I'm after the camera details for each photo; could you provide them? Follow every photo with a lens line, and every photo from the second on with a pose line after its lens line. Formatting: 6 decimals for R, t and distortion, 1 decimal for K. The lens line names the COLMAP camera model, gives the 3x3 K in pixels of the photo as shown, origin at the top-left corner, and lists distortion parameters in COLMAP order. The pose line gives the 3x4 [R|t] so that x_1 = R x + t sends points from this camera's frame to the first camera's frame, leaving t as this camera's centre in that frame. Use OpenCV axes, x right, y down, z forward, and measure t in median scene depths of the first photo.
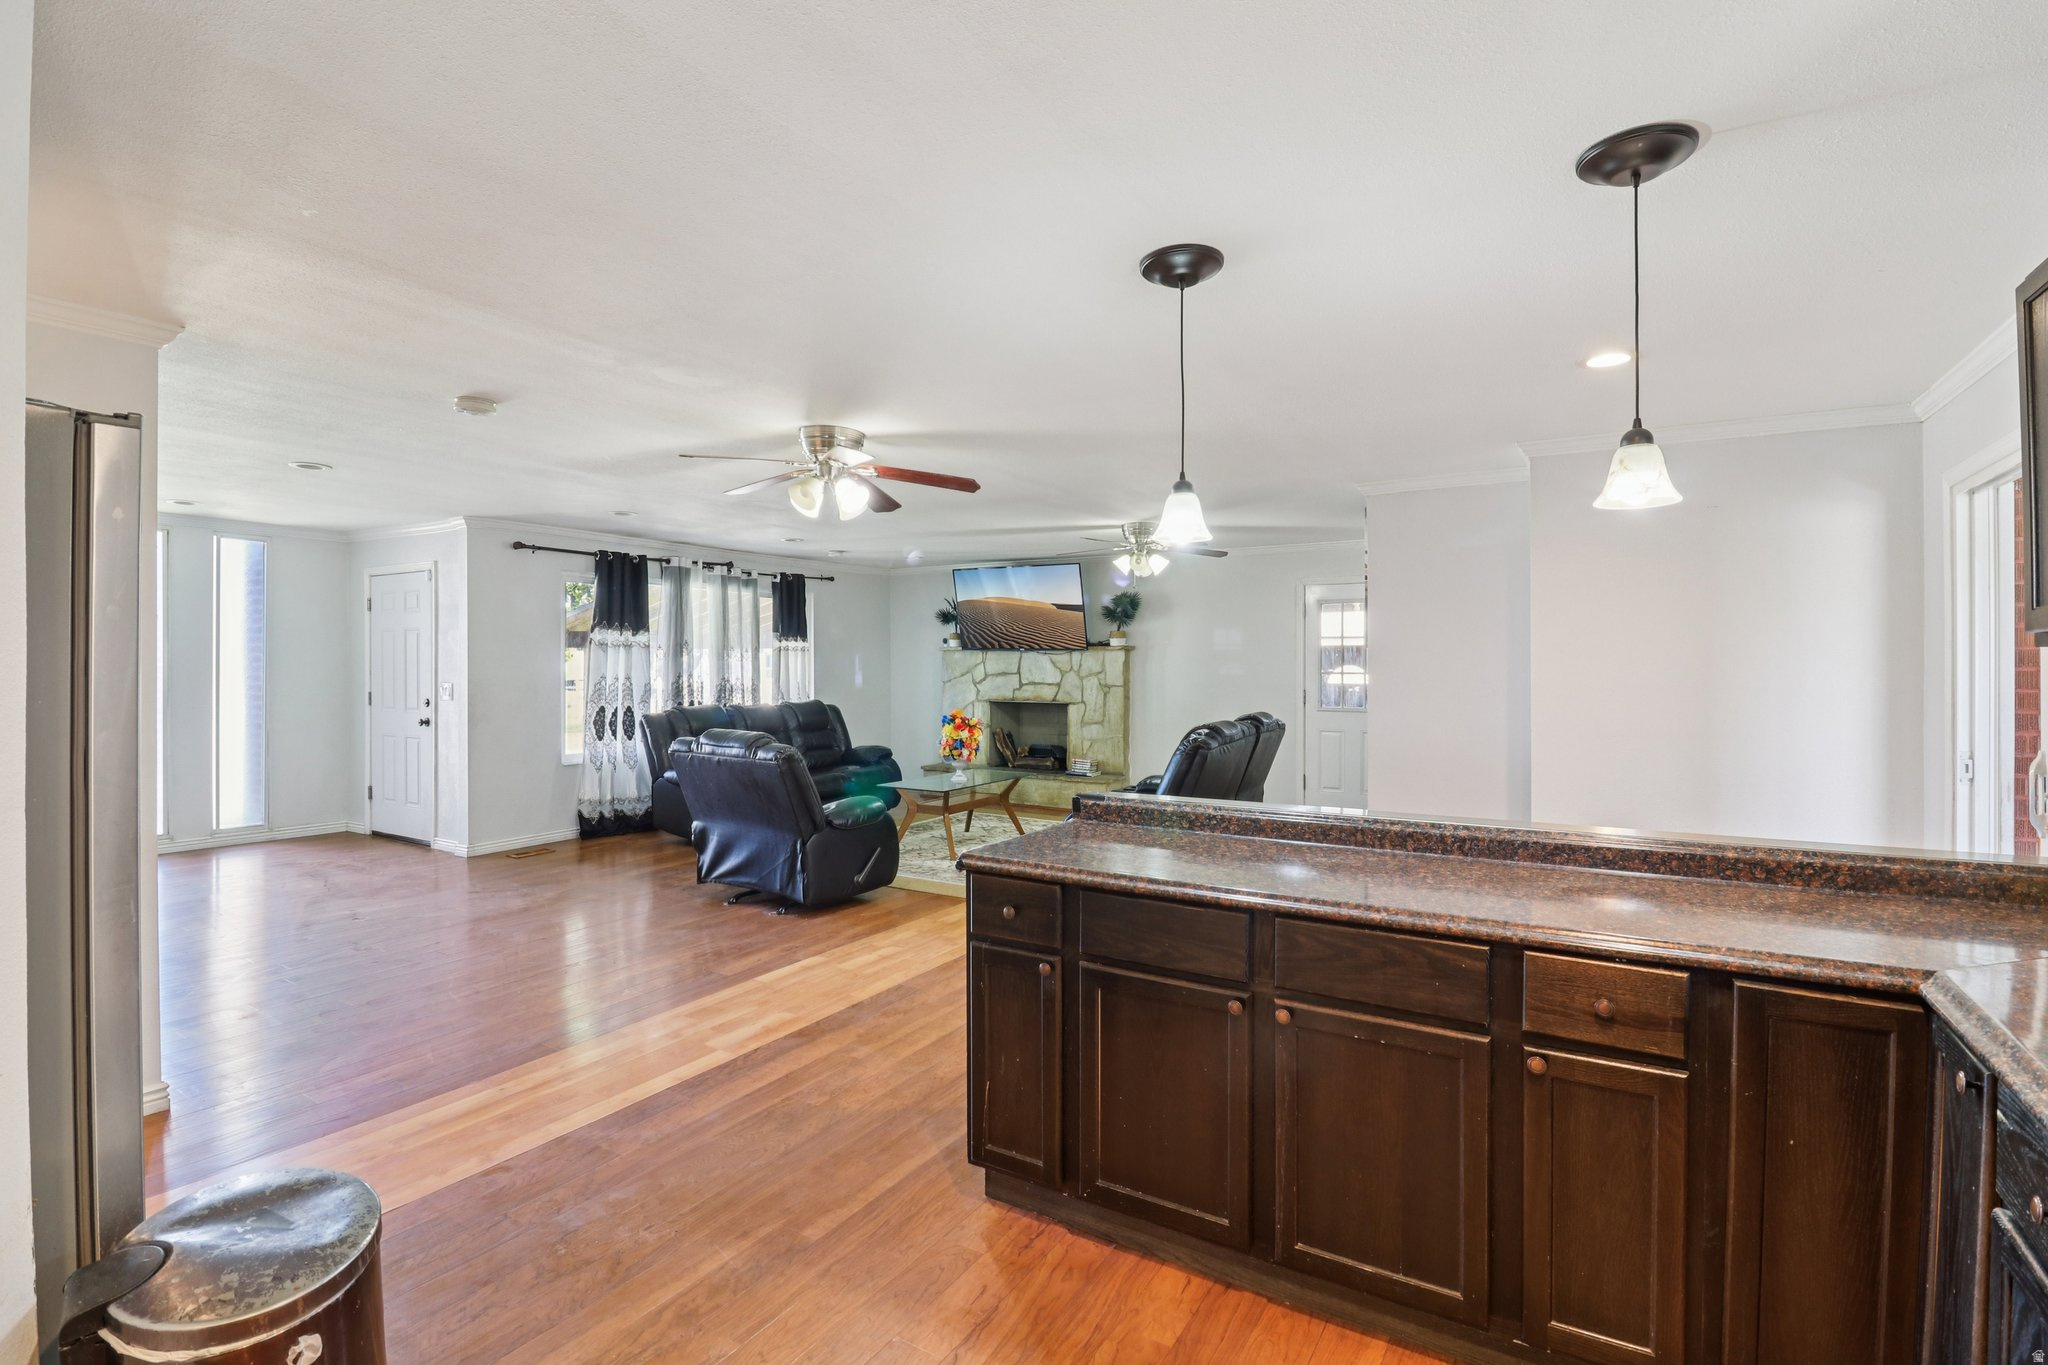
lens RADIAL K [[959.0, 0, 1017.3], [0, 959.0, 664.2], [0, 0, 1]] dist [0.002113, -0.014996]
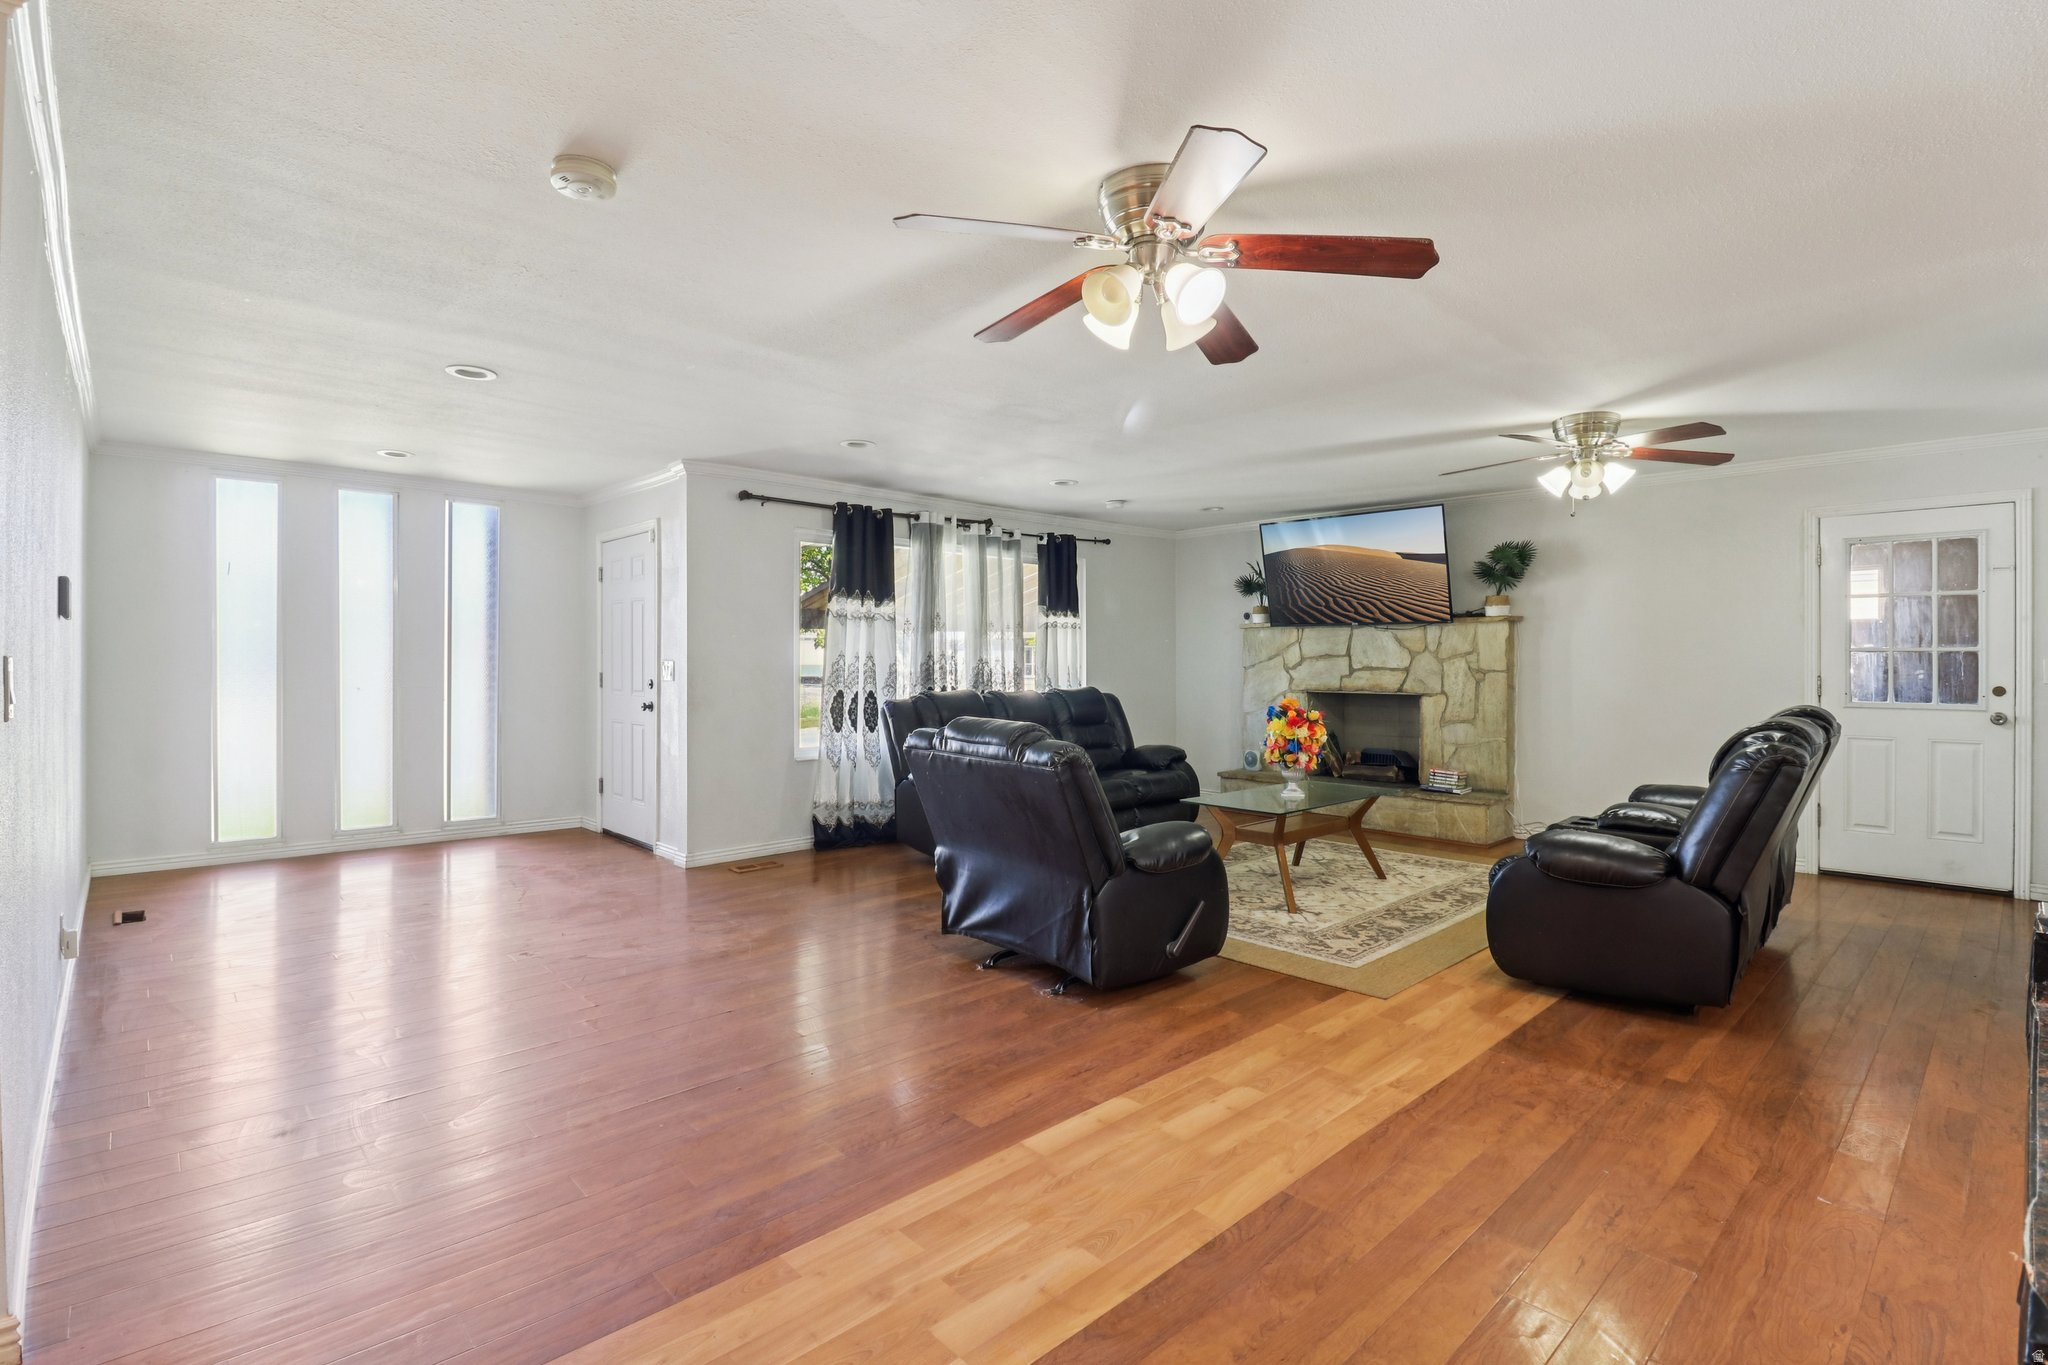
lens RADIAL K [[956.5, 0, 1016.7], [0, 956.5, 661.4], [0, 0, 1]] dist [0.001531, -0.014661]
pose [[0.965071, -0.000226, -0.261987, -0.068009], [-0.000403, 0.999997, -0.002346, 0.020128], [0.261987, 0.002370, 0.965068, 0.237666]]
